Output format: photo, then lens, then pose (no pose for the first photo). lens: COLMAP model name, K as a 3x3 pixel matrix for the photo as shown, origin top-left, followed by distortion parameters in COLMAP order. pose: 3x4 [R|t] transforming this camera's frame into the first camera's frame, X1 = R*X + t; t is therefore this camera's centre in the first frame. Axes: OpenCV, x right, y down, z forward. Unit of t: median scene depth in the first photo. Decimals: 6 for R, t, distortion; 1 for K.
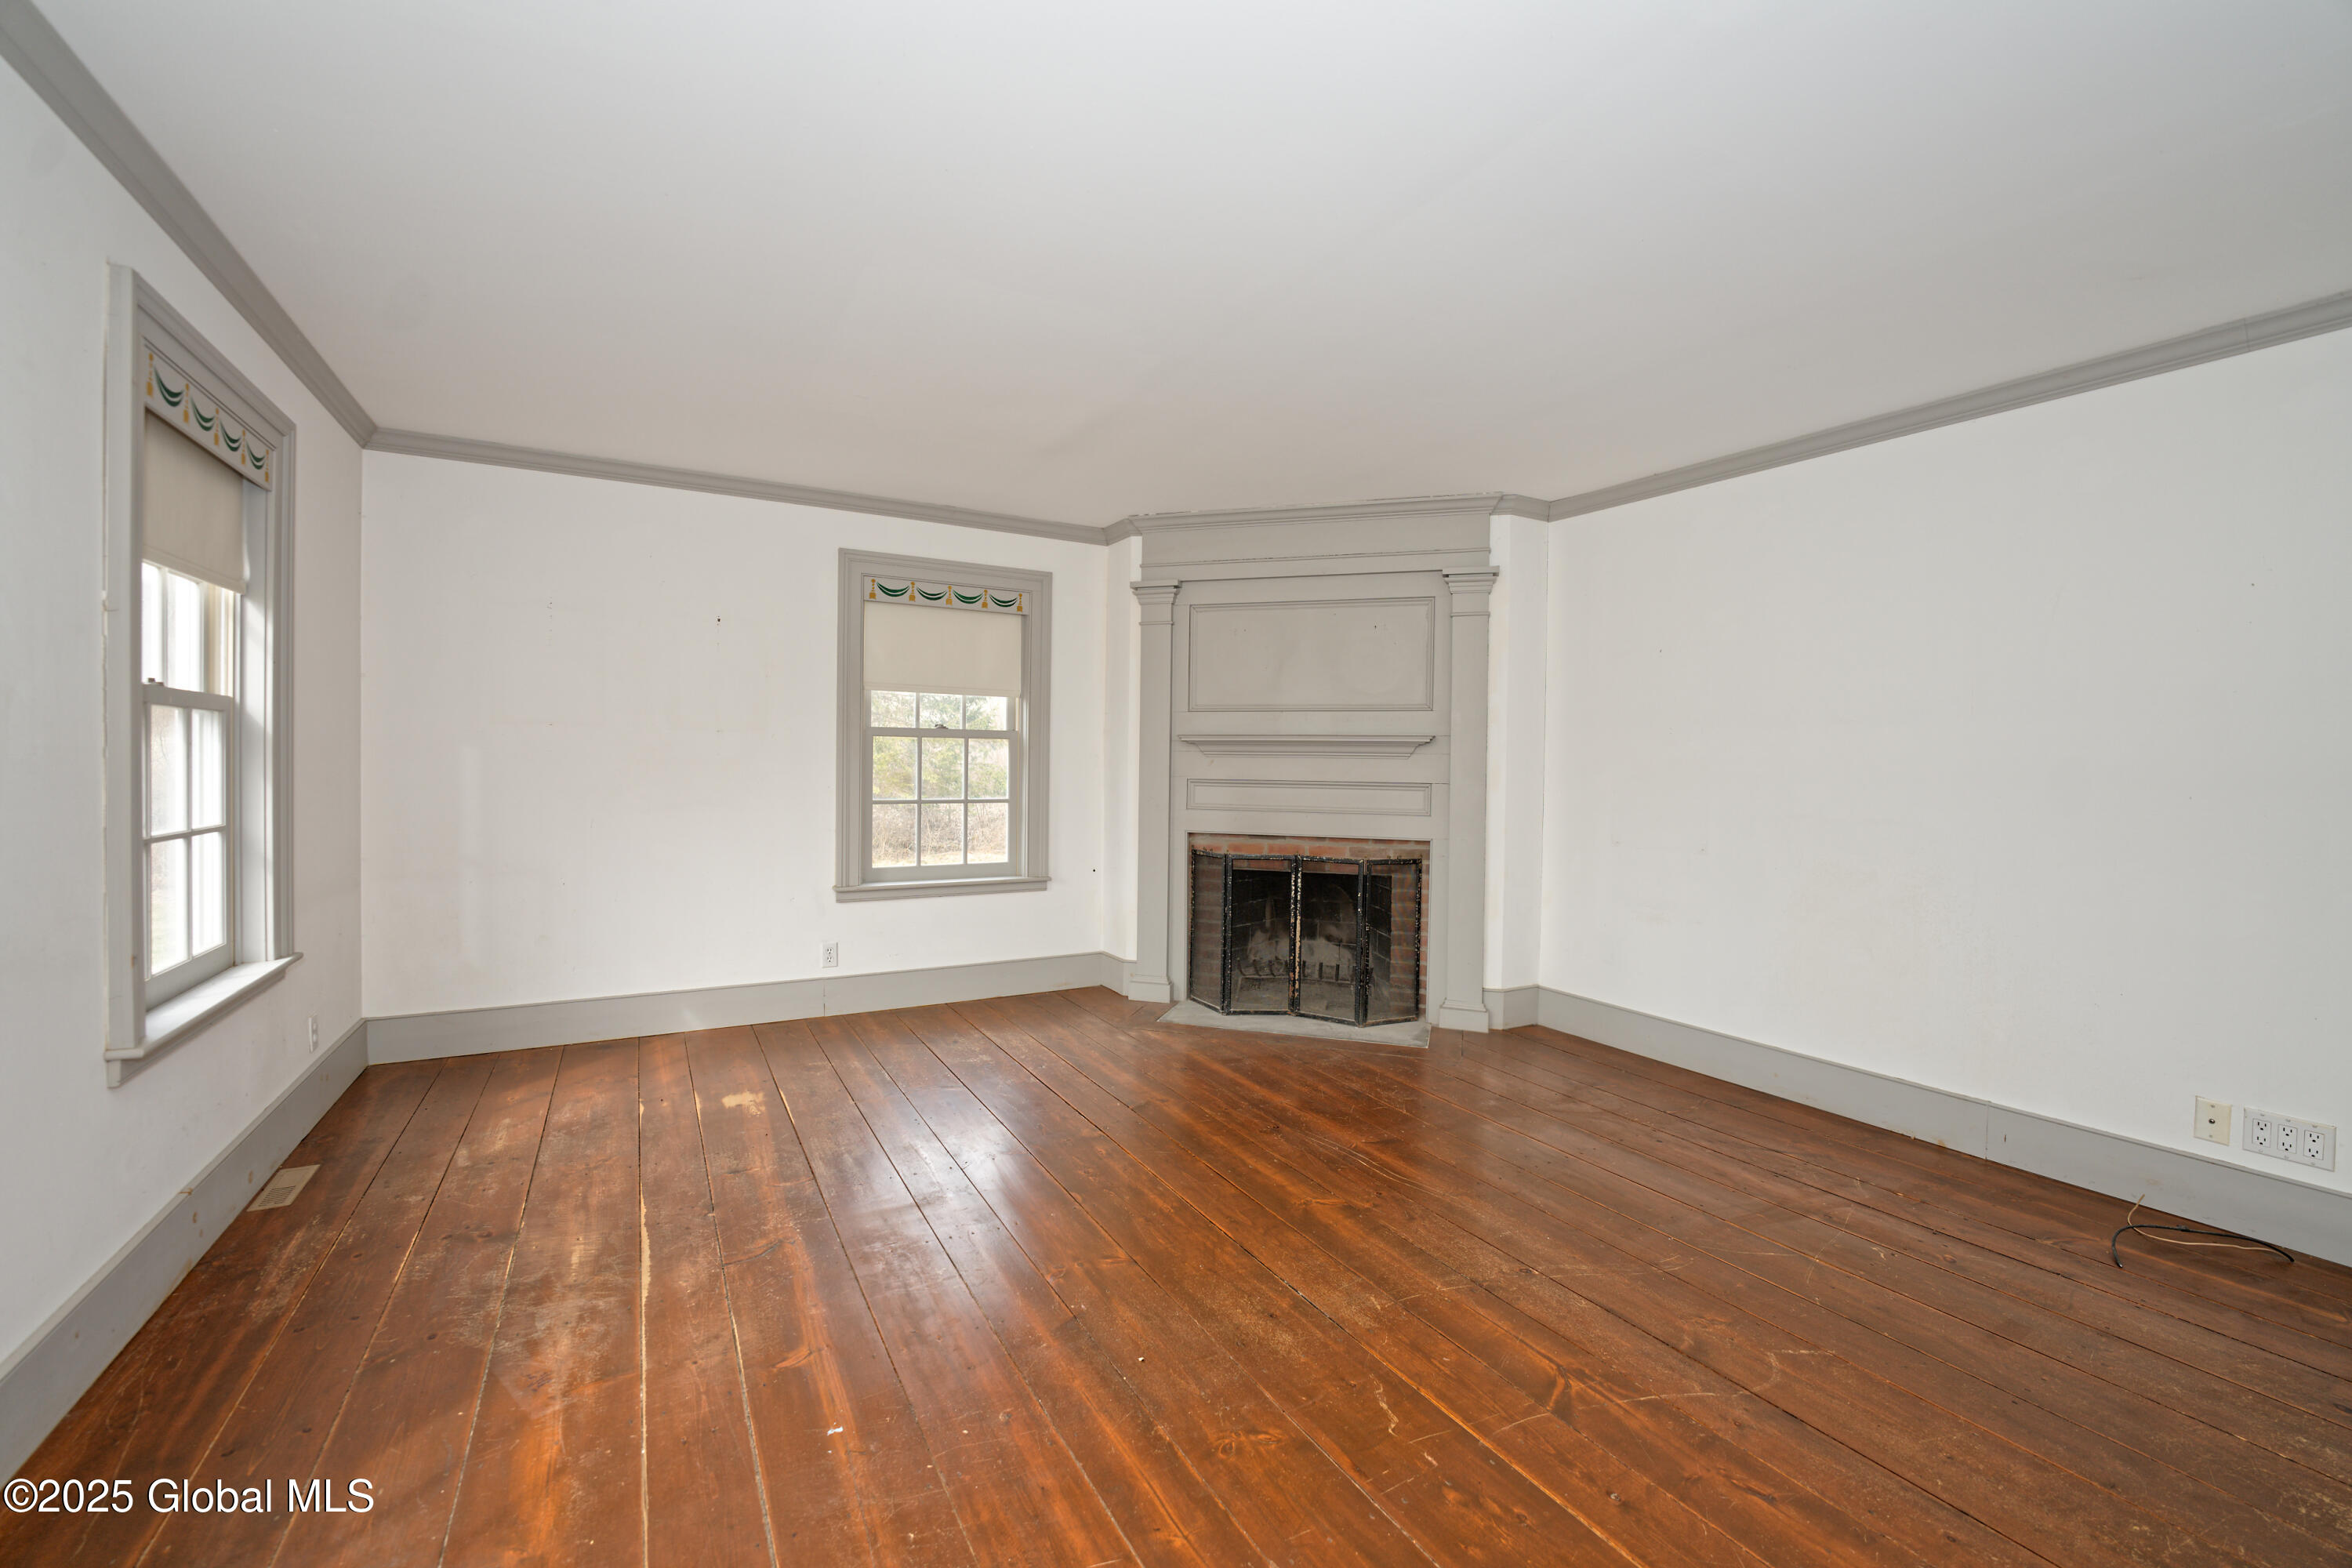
lens RADIAL K [[960.5, 0, 1165.9], [0, 960.5, 769.7], [0, 0, 1]] dist [0.000674, 0.000311]
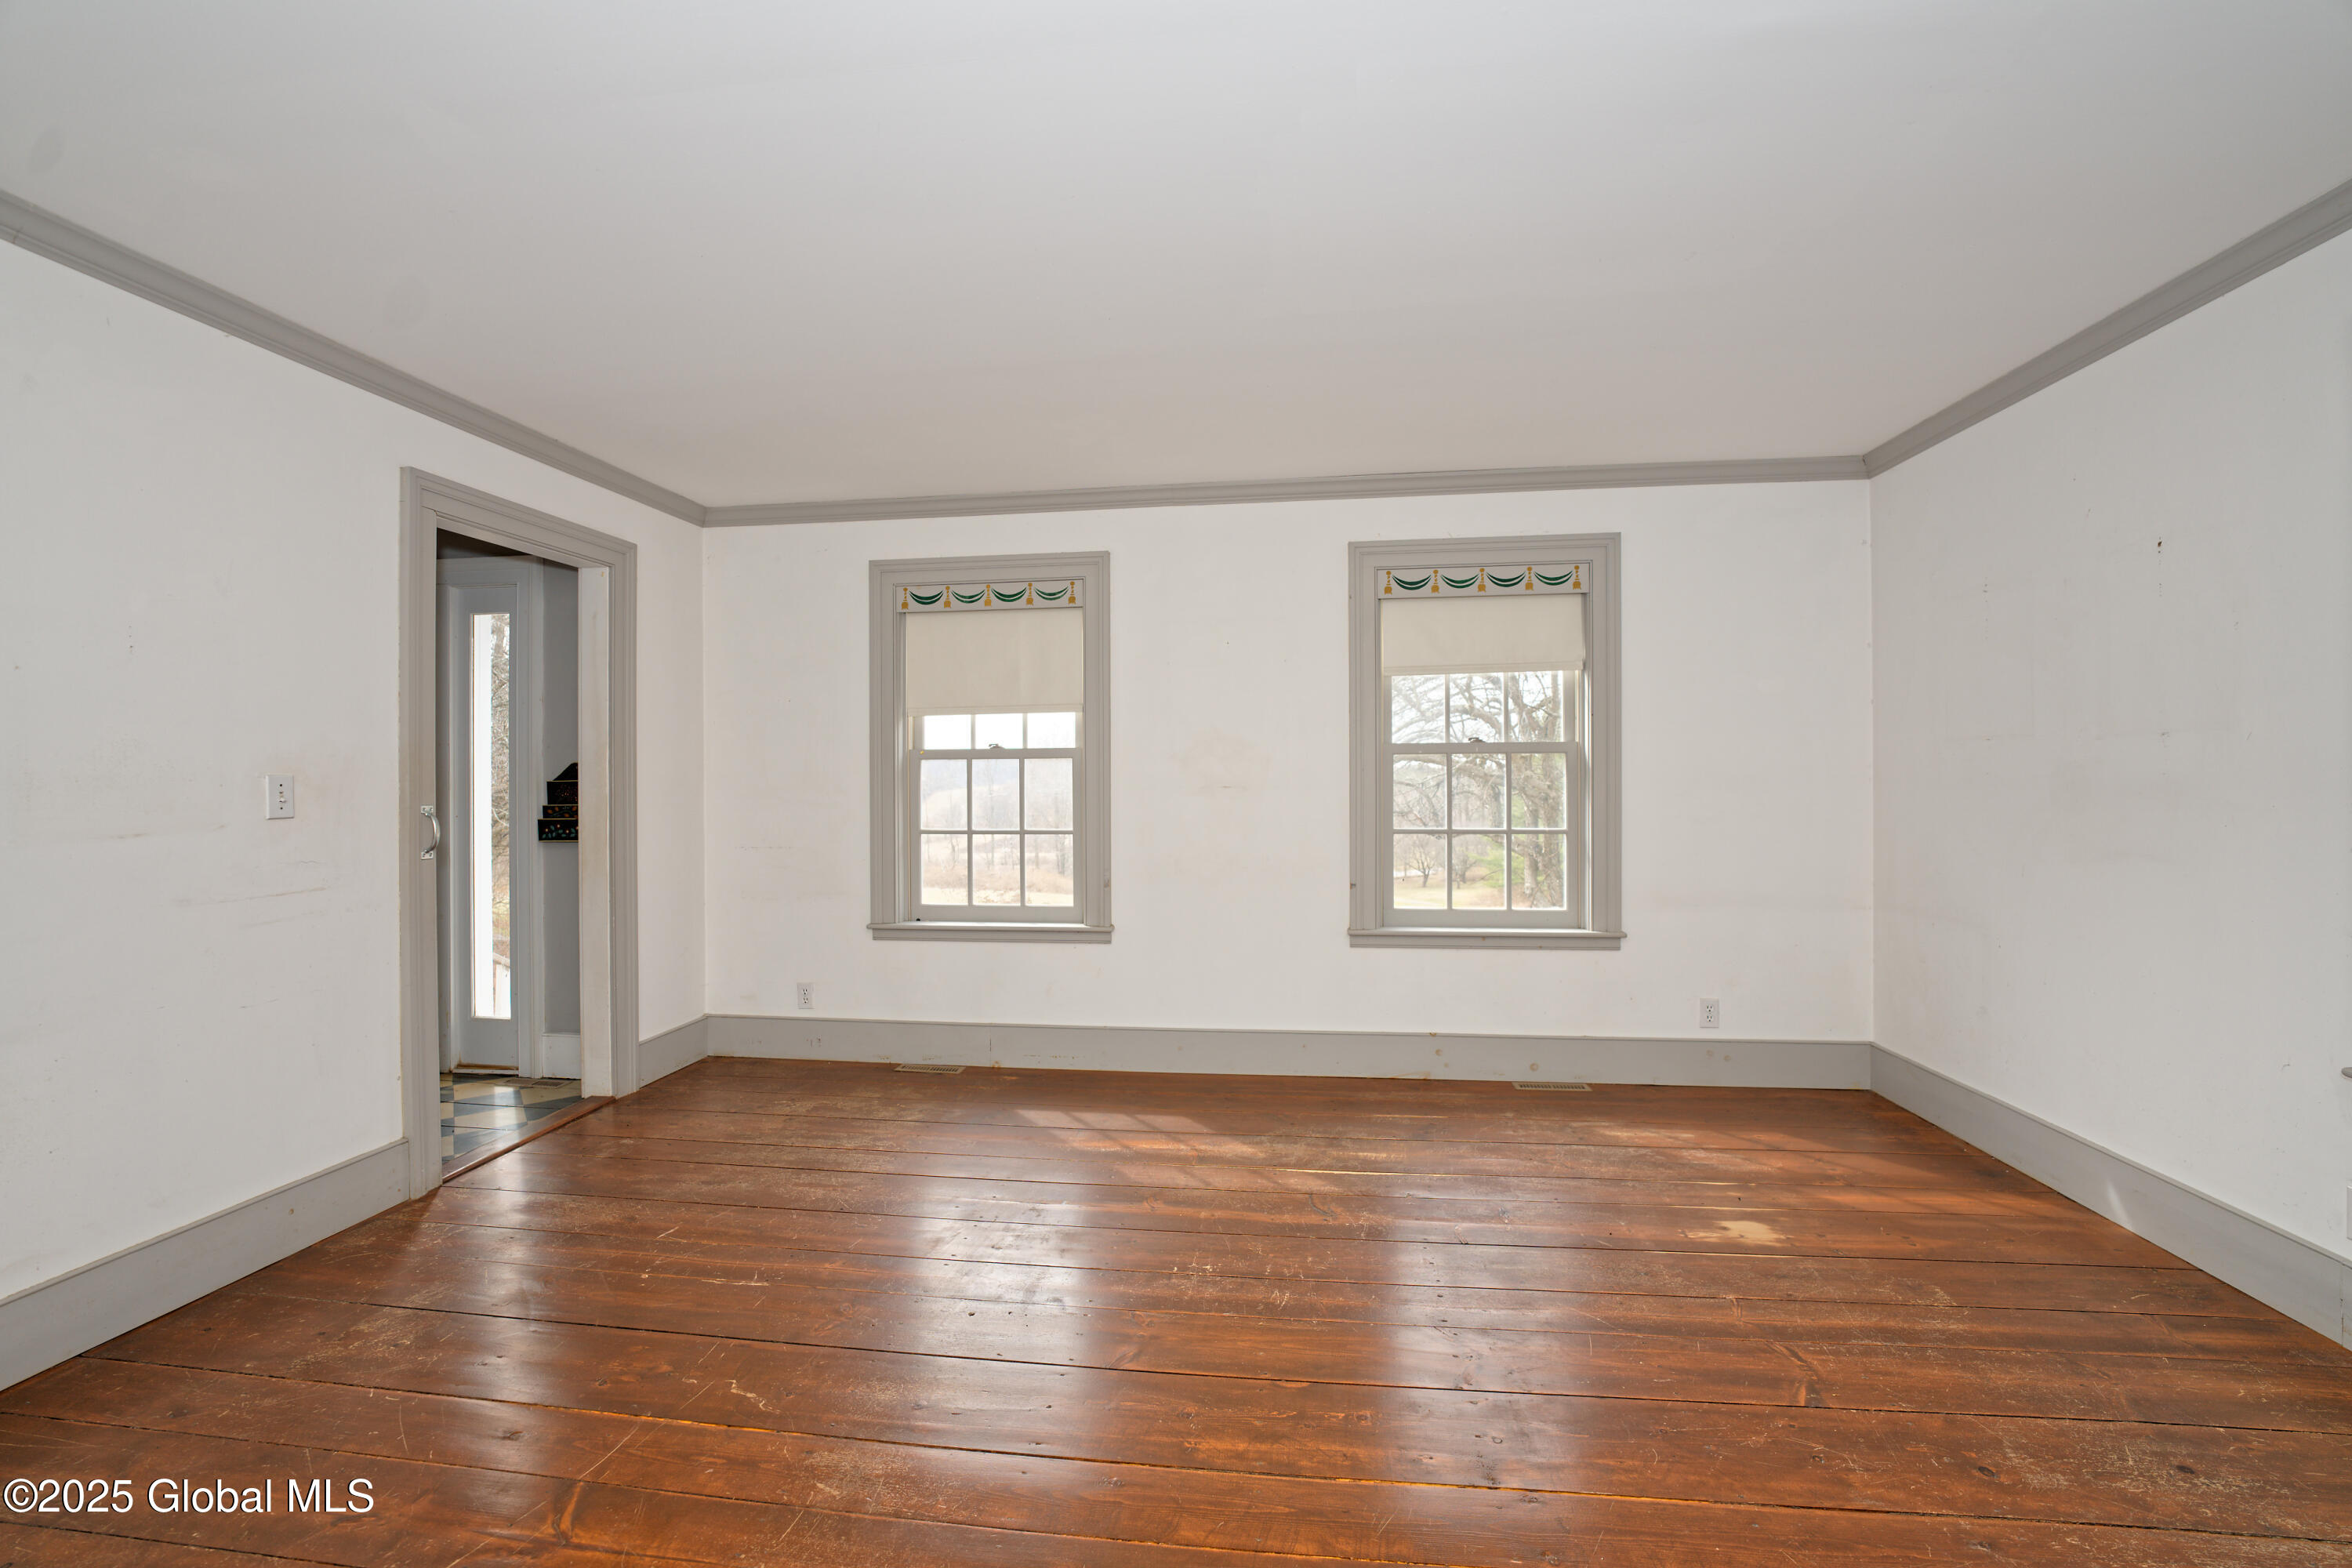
lens RADIAL K [[963.8, 0, 1176.0], [0, 963.8, 784.0], [0, 0, 1]] dist [-0.023408, 0.001211]
pose [[-0.590282, -0.008636, -0.807151, 0.626831], [-0.011920, 0.999927, -0.001981, -0.002603], [0.807109, 0.008452, -0.590342, 1.563638]]
